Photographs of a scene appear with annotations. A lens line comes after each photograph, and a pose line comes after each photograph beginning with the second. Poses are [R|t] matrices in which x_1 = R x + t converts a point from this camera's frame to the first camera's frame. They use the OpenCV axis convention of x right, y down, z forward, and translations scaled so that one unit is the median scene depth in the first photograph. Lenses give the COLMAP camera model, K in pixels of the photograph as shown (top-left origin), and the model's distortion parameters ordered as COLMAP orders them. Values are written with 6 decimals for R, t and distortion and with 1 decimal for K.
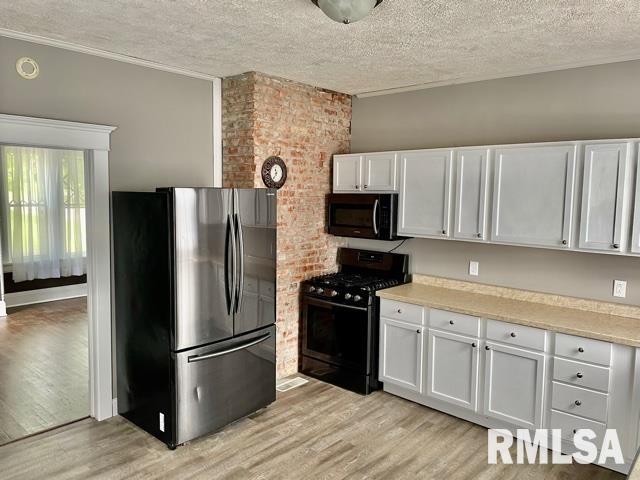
lens RADIAL K [[479.0, 0, 300.1], [0, 479.0, 225.5], [0, 0, 1]] dist [-0.009992, -0.003518]
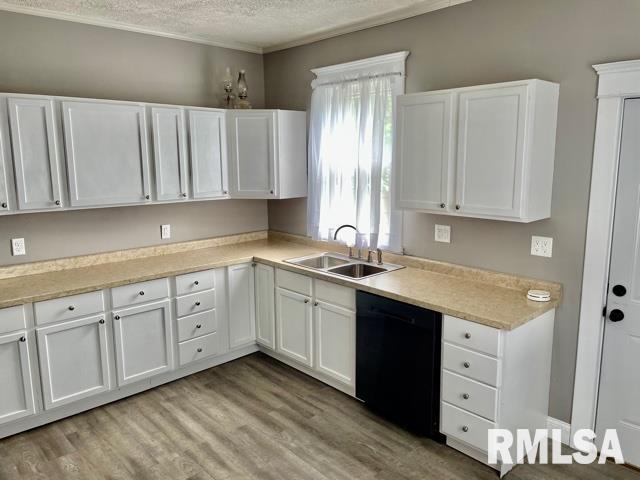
lens RADIAL K [[488.3, 0, 320.4], [0, 488.3, 234.8], [0, 0, 1]] dist [0.045074, -0.001630]
pose [[0.064120, -0.180535, 0.981476, -0.510752], [0.082607, 0.981085, 0.175066, -0.042319], [-0.994517, 0.069851, 0.077820, 0.510479]]
